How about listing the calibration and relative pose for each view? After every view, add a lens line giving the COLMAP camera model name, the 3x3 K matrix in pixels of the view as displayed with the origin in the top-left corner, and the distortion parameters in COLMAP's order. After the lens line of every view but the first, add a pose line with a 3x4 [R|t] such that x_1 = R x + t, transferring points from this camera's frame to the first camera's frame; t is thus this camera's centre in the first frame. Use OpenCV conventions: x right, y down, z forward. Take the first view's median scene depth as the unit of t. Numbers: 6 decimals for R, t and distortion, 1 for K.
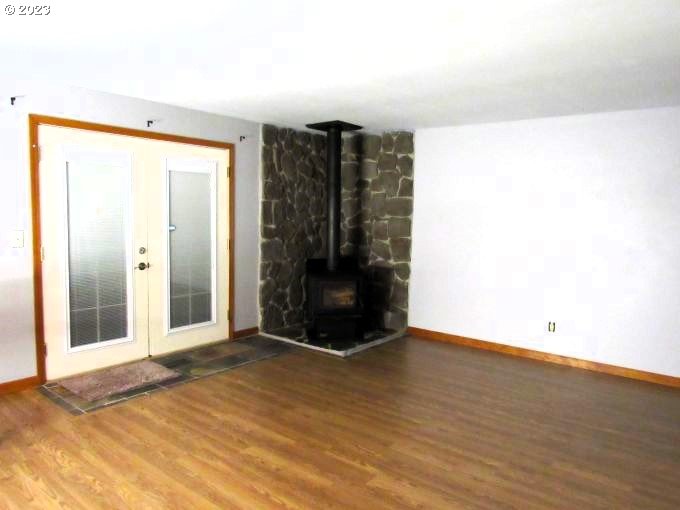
lens RADIAL K [[490.1, 0, 341.6], [0, 490.1, 257.1], [0, 0, 1]] dist [-0.023947, 0.006577]
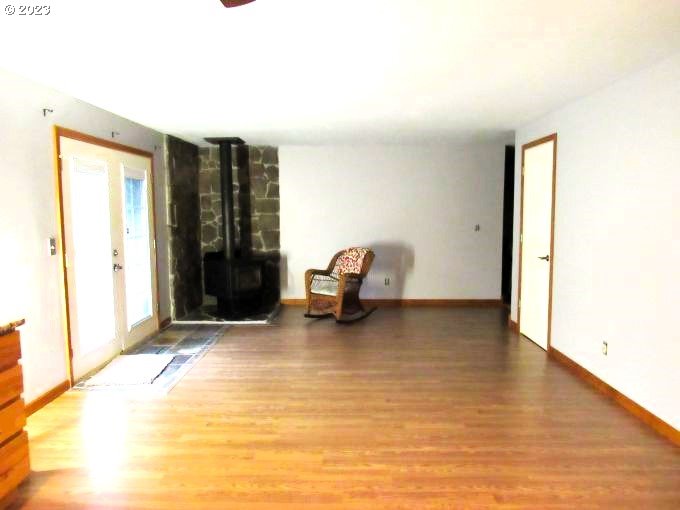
lens RADIAL K [[490.1, 0, 337.3], [0, 490.1, 254.4], [0, 0, 1]] dist [-0.023947, 0.006577]
pose [[0.793123, -0.082419, 0.603460, -0.525132], [0.077230, 0.996413, 0.034585, -0.007294], [-0.604146, 0.019175, 0.796643, -0.118920]]
